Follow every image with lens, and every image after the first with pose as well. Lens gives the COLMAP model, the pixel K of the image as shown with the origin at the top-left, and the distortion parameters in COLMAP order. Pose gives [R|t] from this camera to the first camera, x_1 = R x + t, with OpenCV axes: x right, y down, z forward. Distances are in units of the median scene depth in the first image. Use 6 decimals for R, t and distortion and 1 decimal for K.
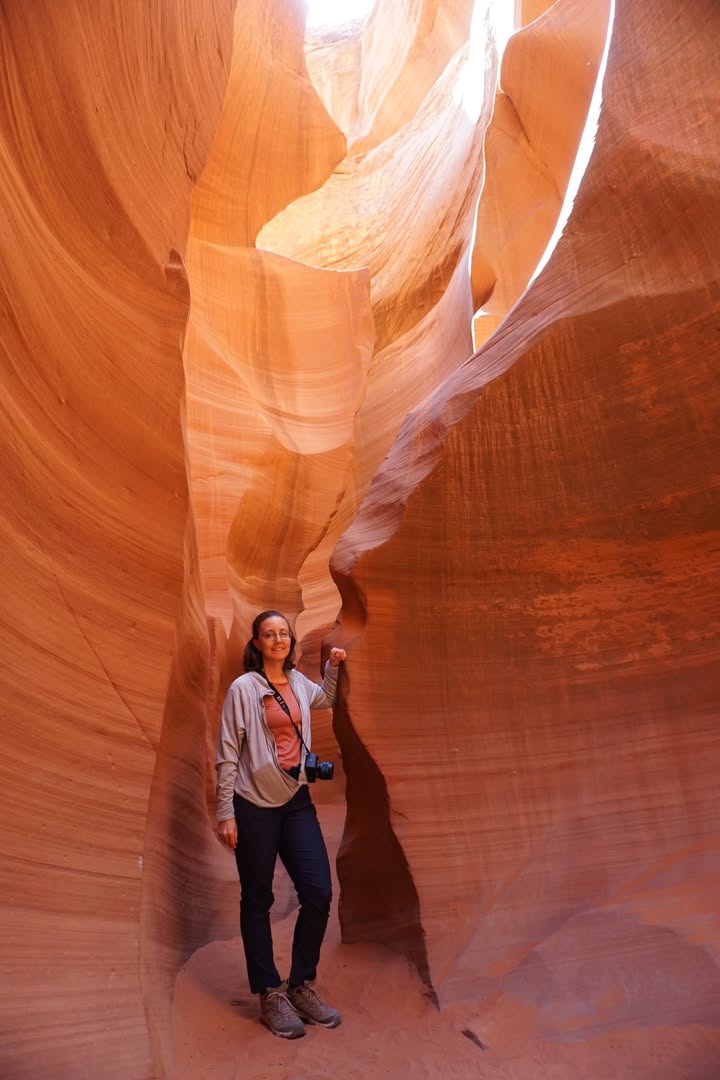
lens RADIAL K [[718.7, 0, 360.0], [0, 718.7, 540.0], [0, 0, 1]] dist [-0.084422, 0.063599]
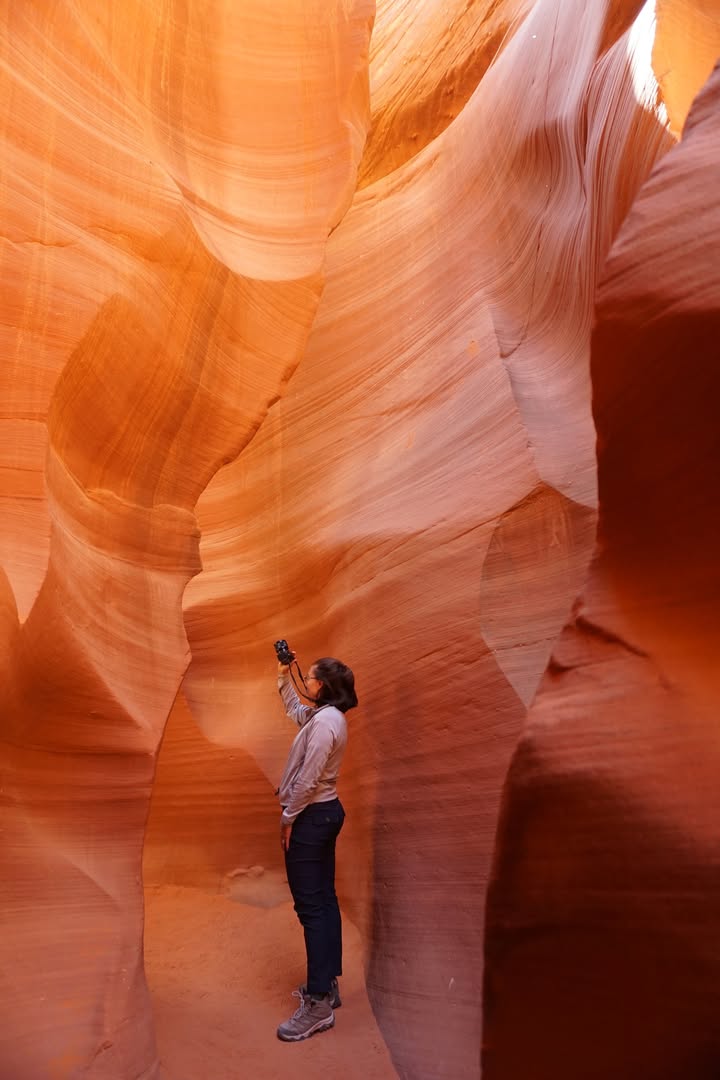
lens RADIAL K [[718.7, 0, 360.0], [0, 718.7, 540.0], [0, 0, 1]] dist [-0.084422, 0.063599]
pose [[0.974751, 0.105645, 0.196722, -0.069613], [-0.110455, 0.993788, 0.013609, 0.054209], [-0.194062, -0.034994, 0.980365, 0.466216]]
